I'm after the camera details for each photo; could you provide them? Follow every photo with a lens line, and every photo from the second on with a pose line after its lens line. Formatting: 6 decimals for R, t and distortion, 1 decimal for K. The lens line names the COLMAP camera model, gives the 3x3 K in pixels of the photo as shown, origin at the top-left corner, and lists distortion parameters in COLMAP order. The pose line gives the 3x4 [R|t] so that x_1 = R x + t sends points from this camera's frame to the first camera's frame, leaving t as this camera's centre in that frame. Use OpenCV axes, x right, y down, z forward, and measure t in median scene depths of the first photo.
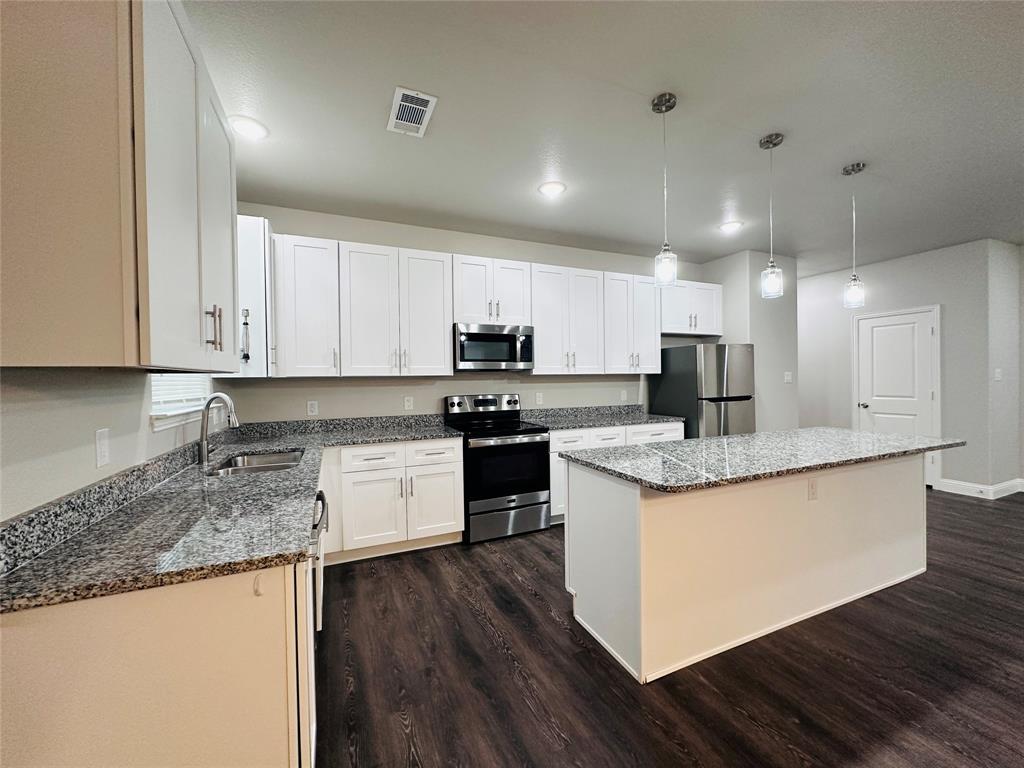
lens RADIAL K [[406.8, 0, 512.0], [0, 406.8, 384.0], [0, 0, 1]] dist [-0.002669, -0.000394]
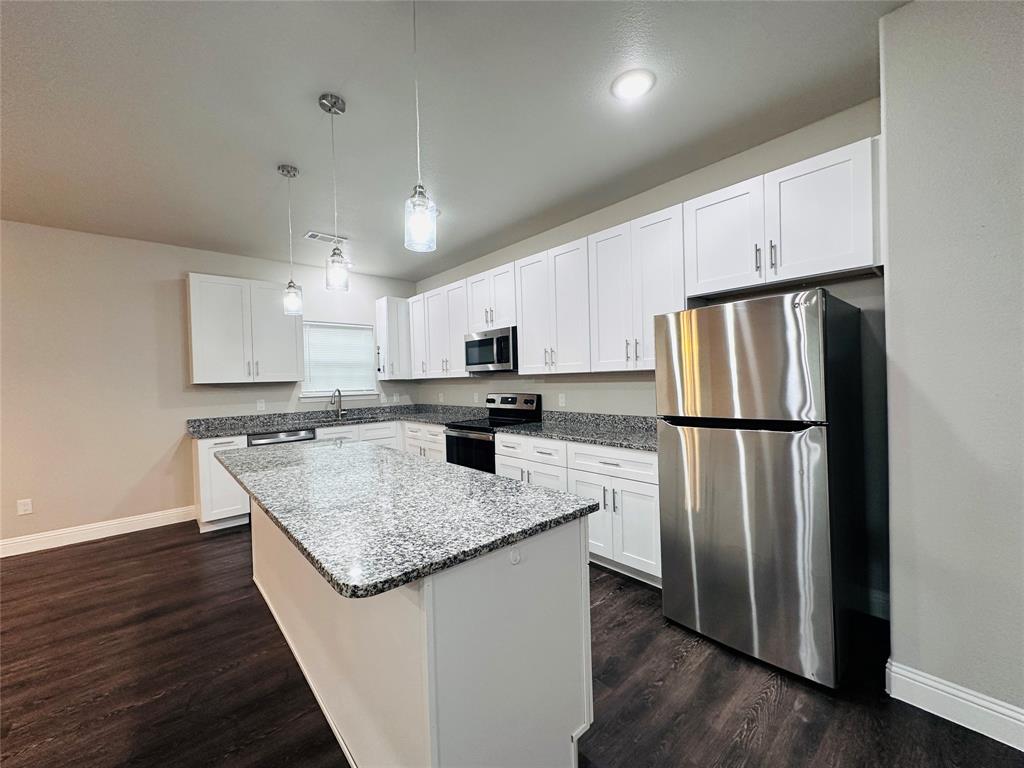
lens RADIAL K [[406.8, 0, 512.0], [0, 406.8, 384.0], [0, 0, 1]] dist [-0.002669, -0.000394]
pose [[0.304528, 0.018702, -0.952320, 0.989984], [0.013640, 0.999619, 0.023993, -0.025027], [0.952406, -0.020297, 0.304157, 0.690851]]
